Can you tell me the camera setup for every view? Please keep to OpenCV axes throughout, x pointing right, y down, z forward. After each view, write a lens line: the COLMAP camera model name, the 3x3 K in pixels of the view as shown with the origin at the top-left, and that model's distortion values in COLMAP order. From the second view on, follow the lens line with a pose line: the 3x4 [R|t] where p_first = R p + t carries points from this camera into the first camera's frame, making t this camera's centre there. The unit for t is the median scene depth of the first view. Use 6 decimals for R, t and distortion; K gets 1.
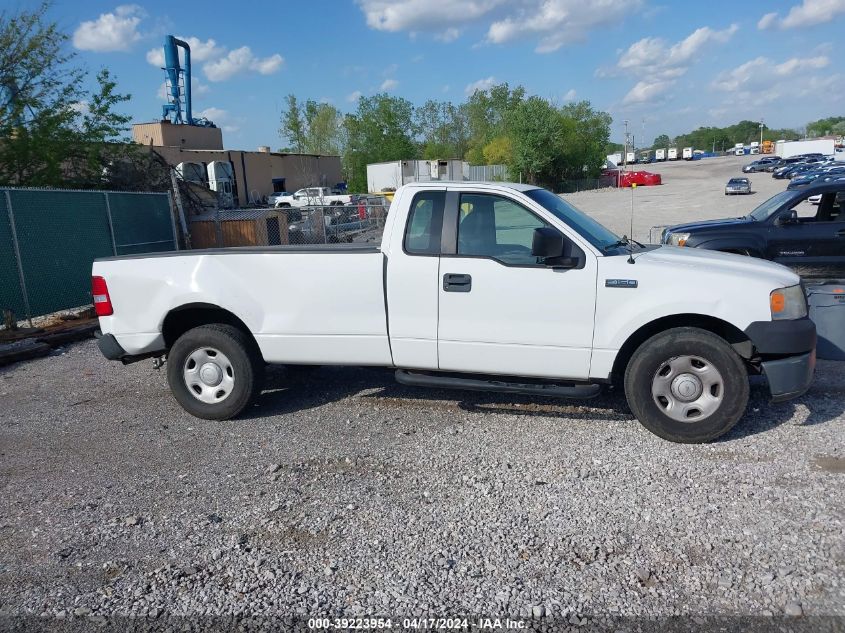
lens RADIAL K [[672.2, 0, 424.0], [0, 672.2, 317.4], [0, 0, 1]] dist [0.031759, -0.024028]
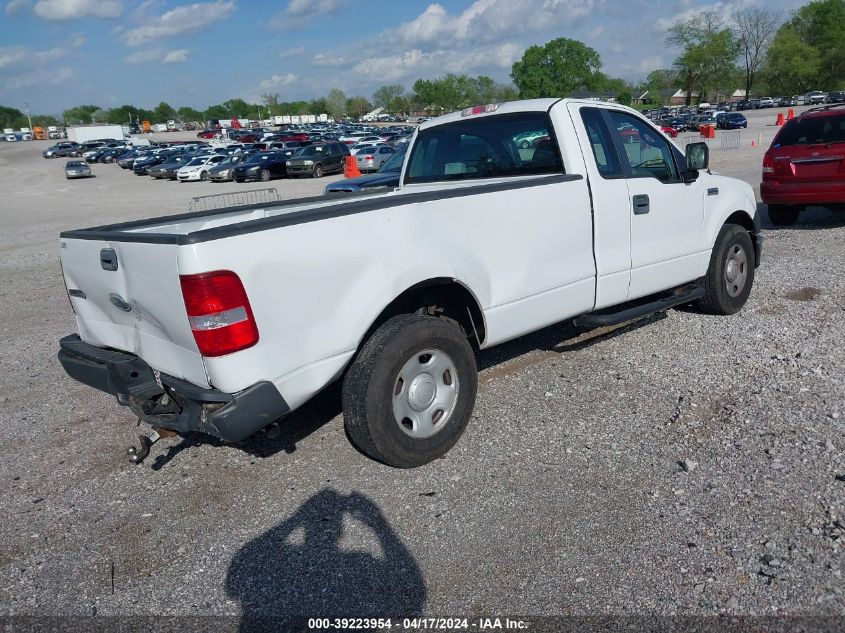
lens RADIAL K [[672.2, 0, 423.7], [0, 672.2, 315.7], [0, 0, 1]] dist [0.031759, -0.024028]
pose [[0.553697, -0.206048, 0.806823, -0.791779], [0.195096, 0.974035, 0.114863, -0.058039], [-0.809541, 0.093809, 0.579520, 0.602405]]
